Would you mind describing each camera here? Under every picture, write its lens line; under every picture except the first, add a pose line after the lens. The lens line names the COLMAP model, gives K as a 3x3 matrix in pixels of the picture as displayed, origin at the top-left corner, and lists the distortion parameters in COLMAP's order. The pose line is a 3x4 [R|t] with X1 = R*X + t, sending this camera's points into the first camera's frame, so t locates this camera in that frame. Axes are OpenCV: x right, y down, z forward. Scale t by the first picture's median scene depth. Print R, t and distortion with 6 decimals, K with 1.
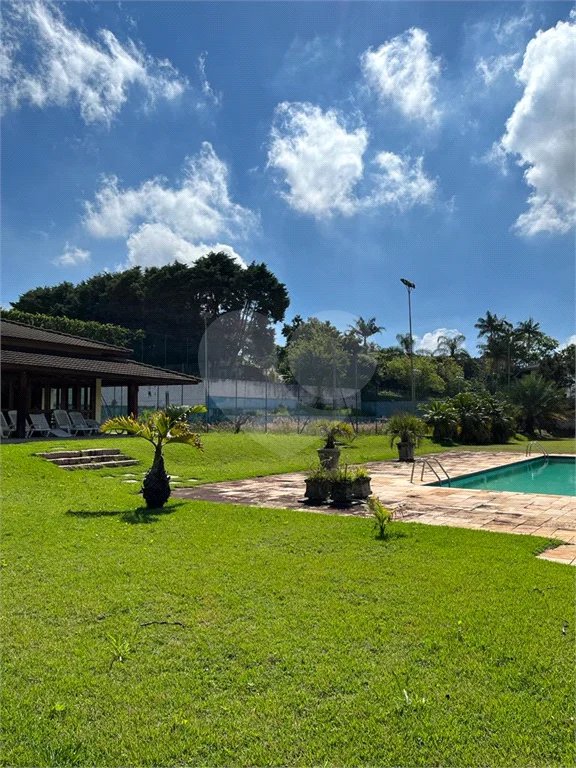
lens RADIAL K [[604.7, 0, 300.5], [0, 604.7, 397.0], [0, 0, 1]] dist [0.003264, -0.097377]
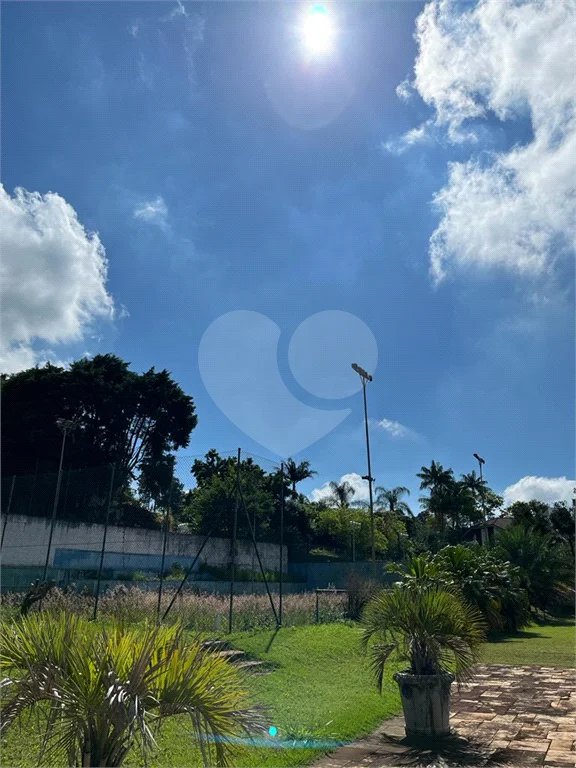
lens RADIAL K [[593.2, 0, 303.7], [0, 593.2, 380.5], [0, 0, 1]] dist [0.012894, -0.075600]
pose [[0.991807, 0.053025, 0.116217, 0.018885], [-0.017293, 0.957135, -0.289124, 0.004307], [-0.126566, 0.284745, 0.950211, 0.200622]]
